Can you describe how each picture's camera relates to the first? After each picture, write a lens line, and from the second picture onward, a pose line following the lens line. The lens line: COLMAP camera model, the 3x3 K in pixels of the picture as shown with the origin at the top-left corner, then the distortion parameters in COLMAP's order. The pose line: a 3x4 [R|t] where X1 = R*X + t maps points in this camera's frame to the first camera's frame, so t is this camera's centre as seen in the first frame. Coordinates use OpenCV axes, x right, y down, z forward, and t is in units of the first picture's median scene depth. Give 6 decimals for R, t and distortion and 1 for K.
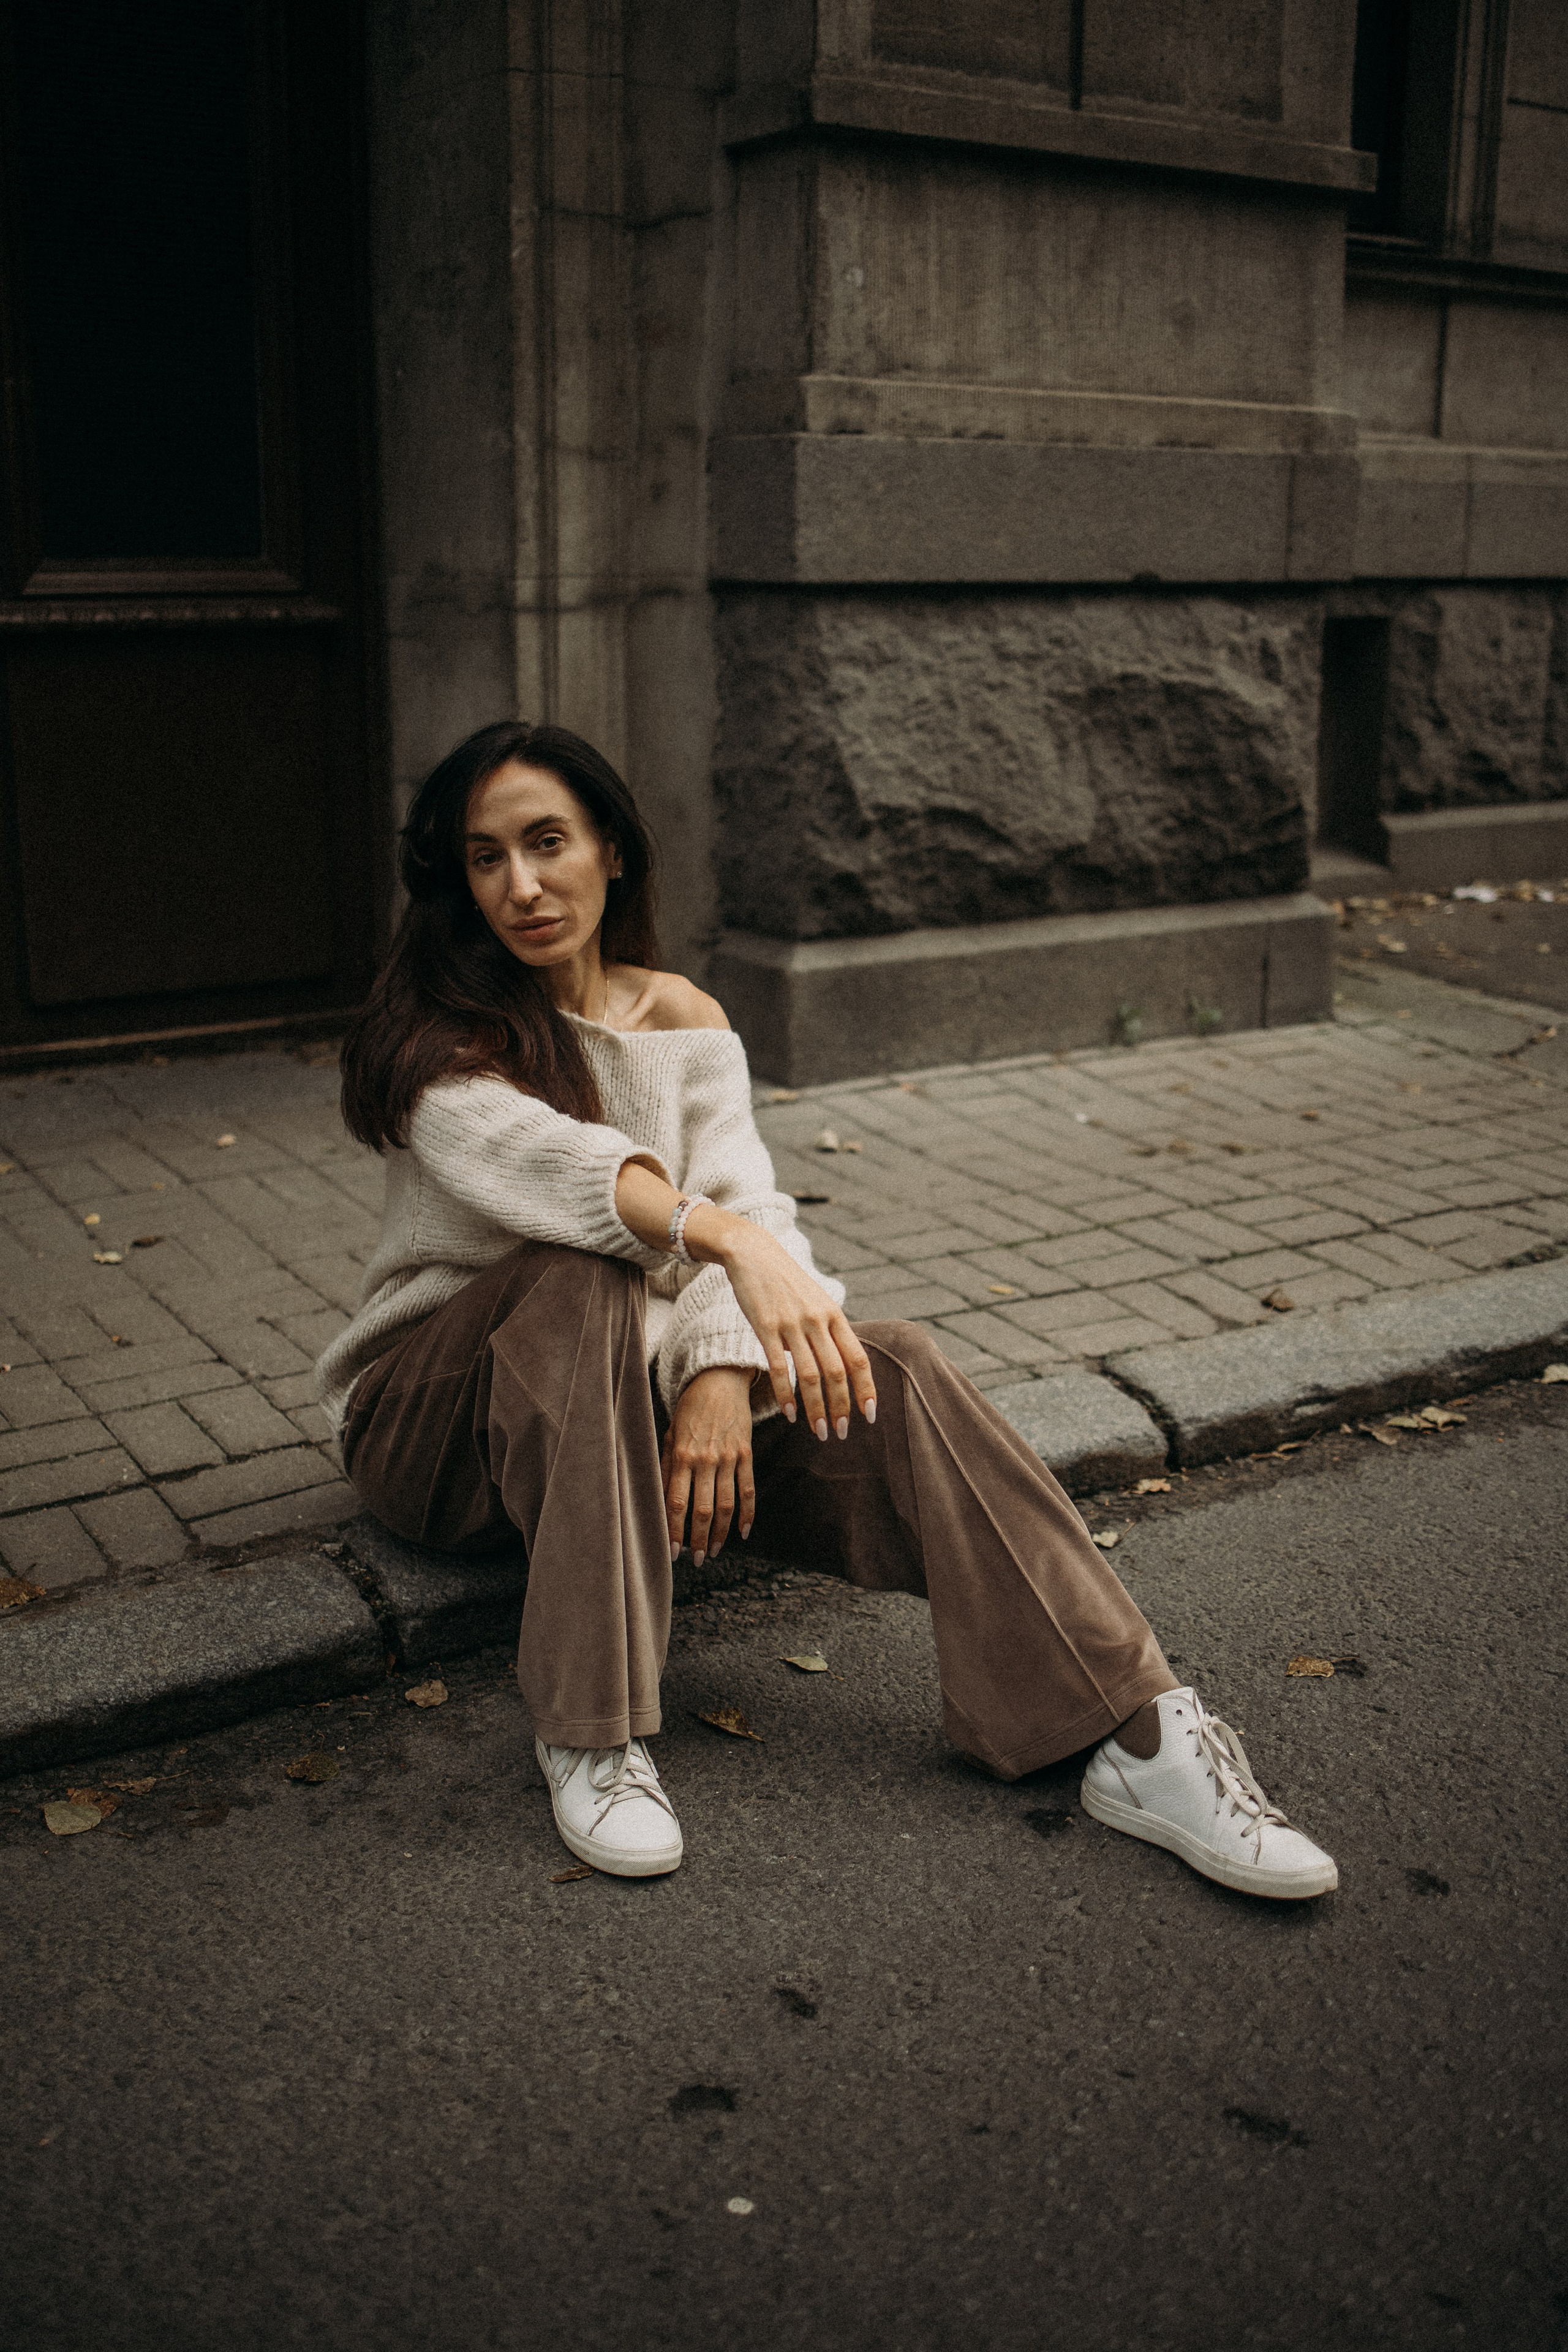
lens RADIAL K [[2339.4, 0, 771.5], [0, 2339.4, 1165.4], [0, 0, 1]] dist [-0.060877, 0.000000]
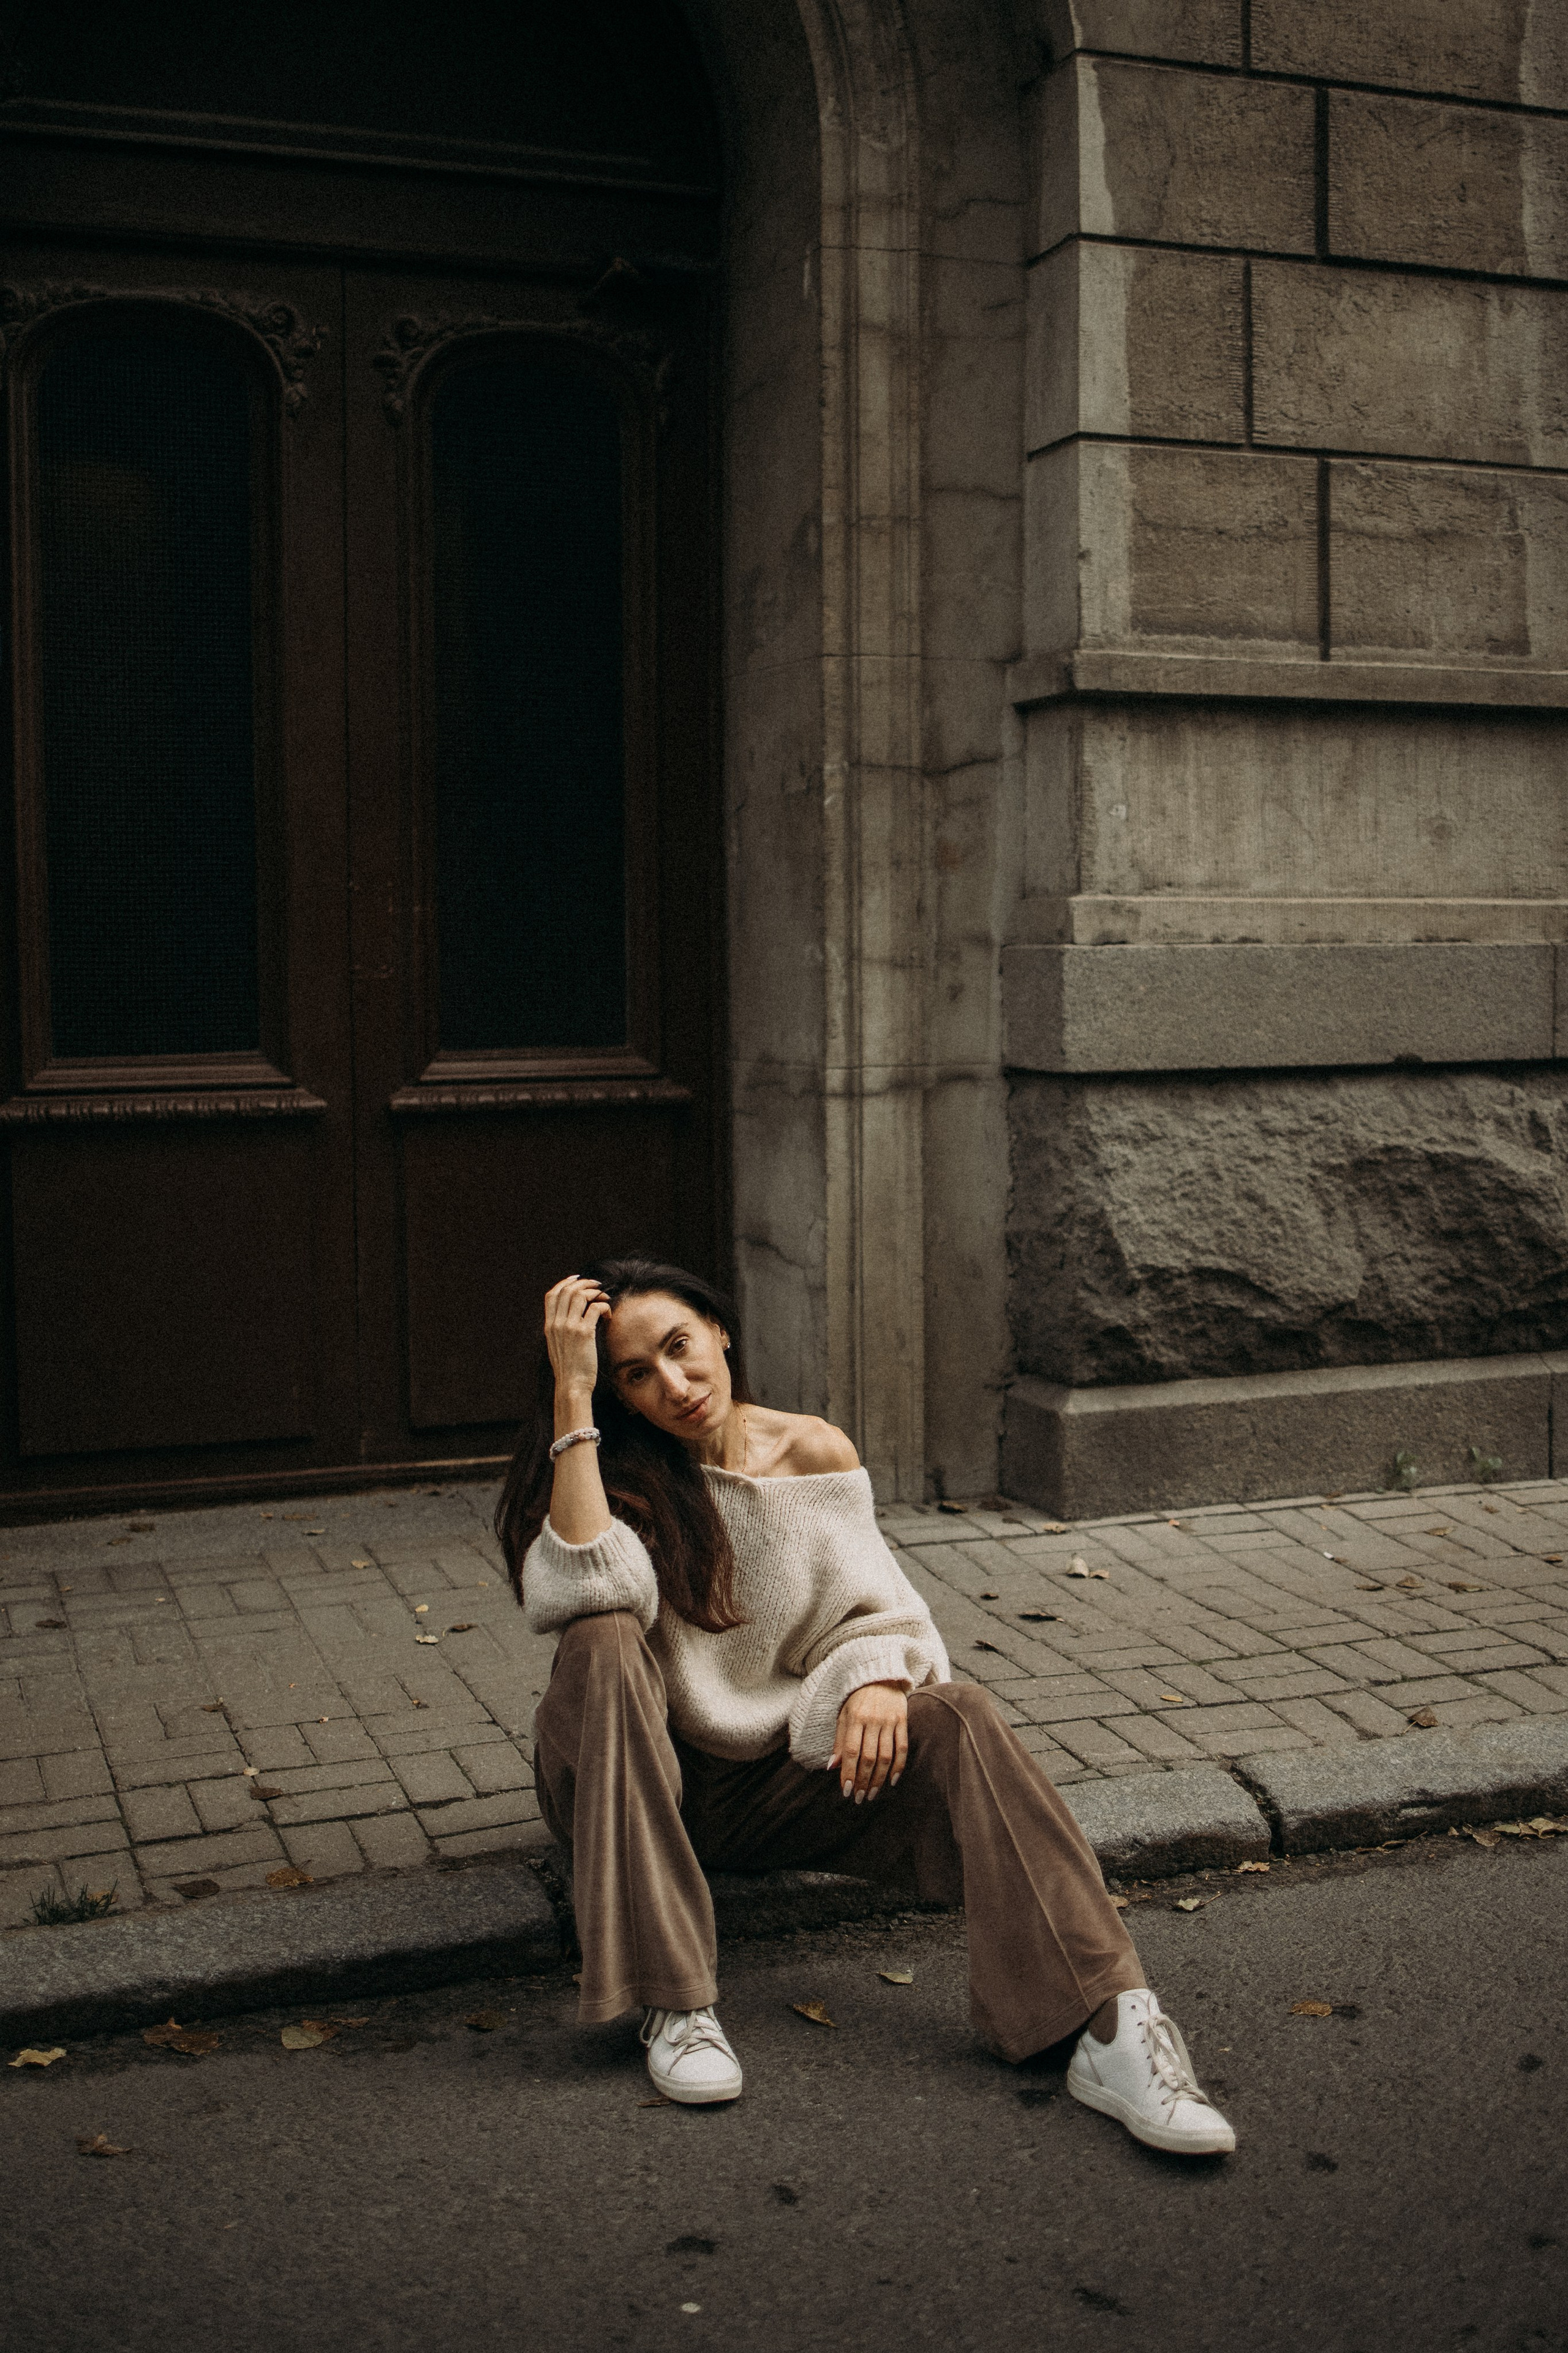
lens RADIAL K [[2595.3, 0, 829.5], [0, 2595.3, 1084.8], [0, 0, 1]] dist [-0.063382, 0.000000]
pose [[0.979803, -0.003180, -0.199940, 0.156731], [-0.037874, 0.978824, -0.201170, 0.016778], [0.196345, 0.204679, 0.958934, -0.249569]]
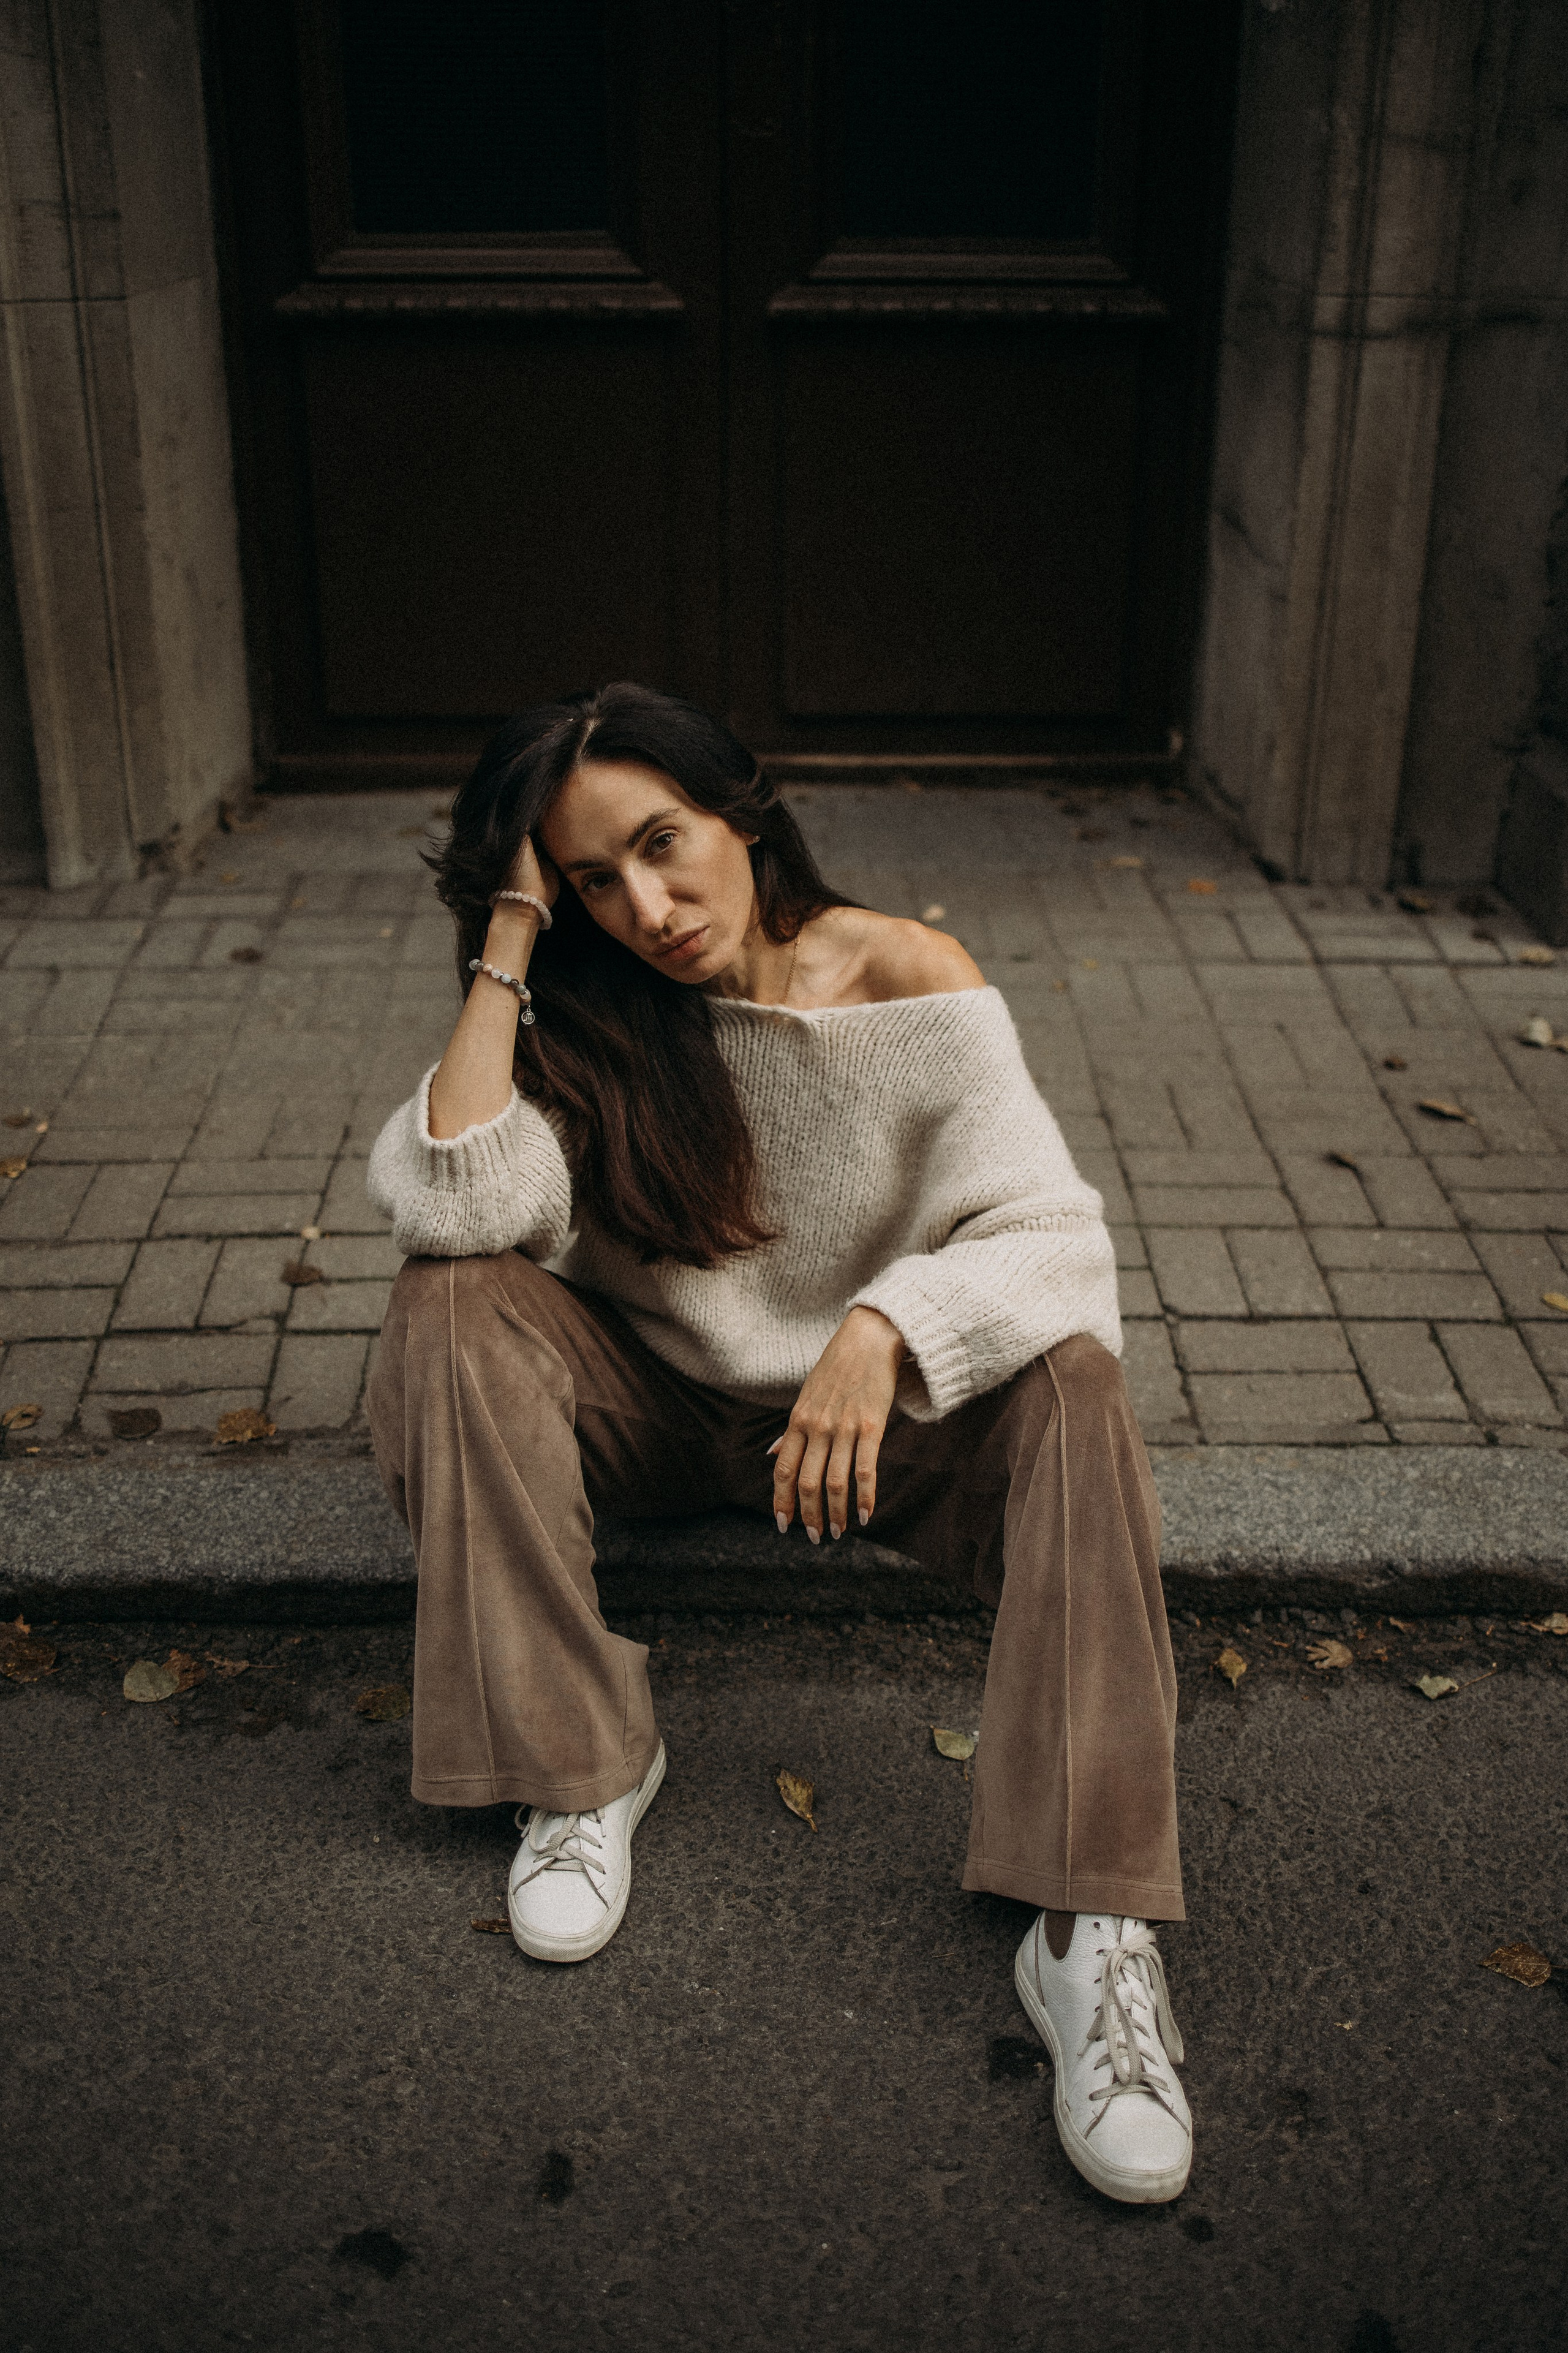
lens RADIAL K [[2424.1, 0, 806.4], [0, 2424.1, 1130.6], [0, 0, 1]] dist [-0.054443, 0.000000]
pose [[0.857417, 0.216519, -0.466857, 0.210117], [-0.137140, 0.970513, 0.198236, -0.110941], [0.496013, -0.105947, 0.861827, 0.136904]]
